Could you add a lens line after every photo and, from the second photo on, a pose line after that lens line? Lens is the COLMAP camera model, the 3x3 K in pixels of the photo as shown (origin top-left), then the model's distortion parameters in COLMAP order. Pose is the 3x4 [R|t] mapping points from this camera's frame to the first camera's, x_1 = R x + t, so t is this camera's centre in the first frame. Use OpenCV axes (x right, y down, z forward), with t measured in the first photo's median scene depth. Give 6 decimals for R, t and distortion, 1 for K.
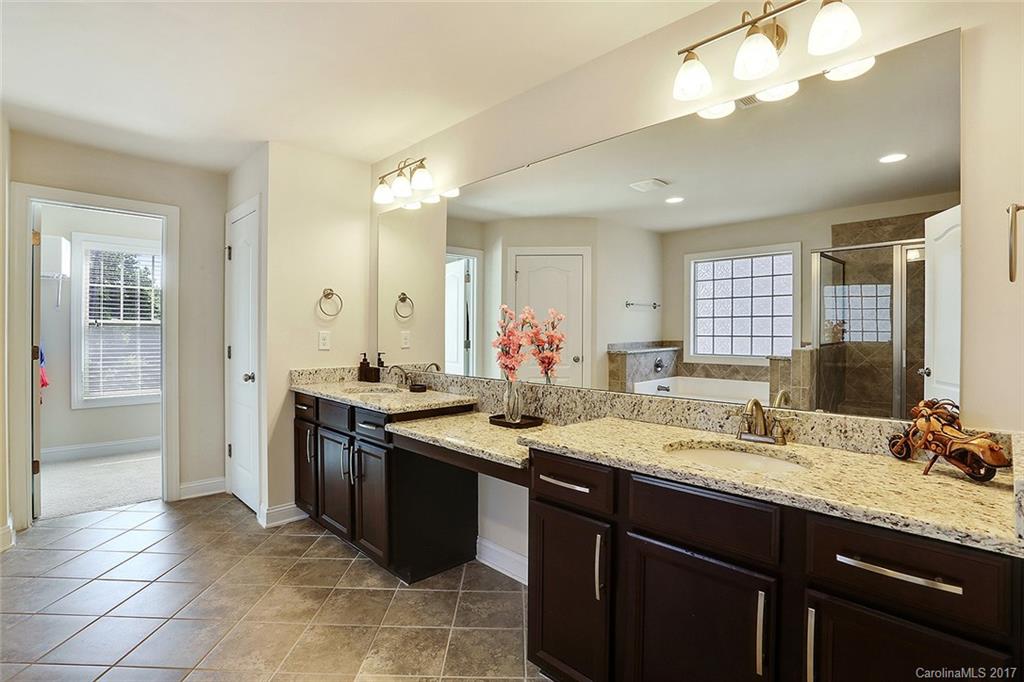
lens RADIAL K [[504.6, 0, 511.3], [0, 504.6, 337.6], [0, 0, 1]] dist [-0.029723, -0.000019]
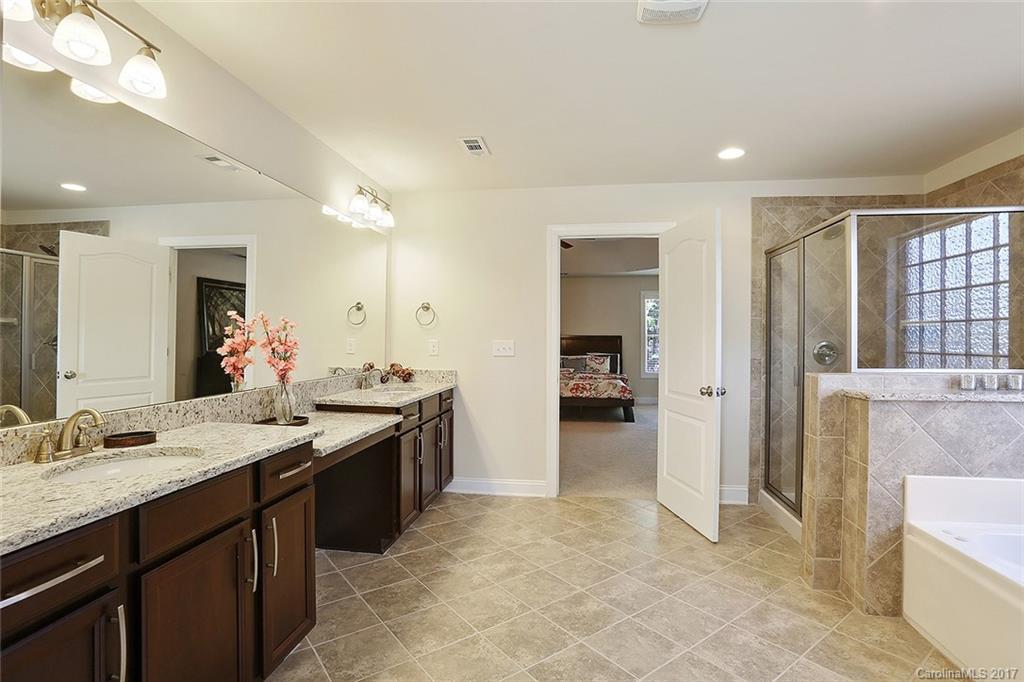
lens RADIAL K [[504.6, 0, 512.9], [0, 504.6, 342.2], [0, 0, 1]] dist [-0.029723, -0.000019]
pose [[-0.620154, -0.007336, 0.784446, -1.078203], [0.003337, 0.999923, 0.011990, -0.012566], [-0.784473, 0.010053, -0.620081, 1.241818]]
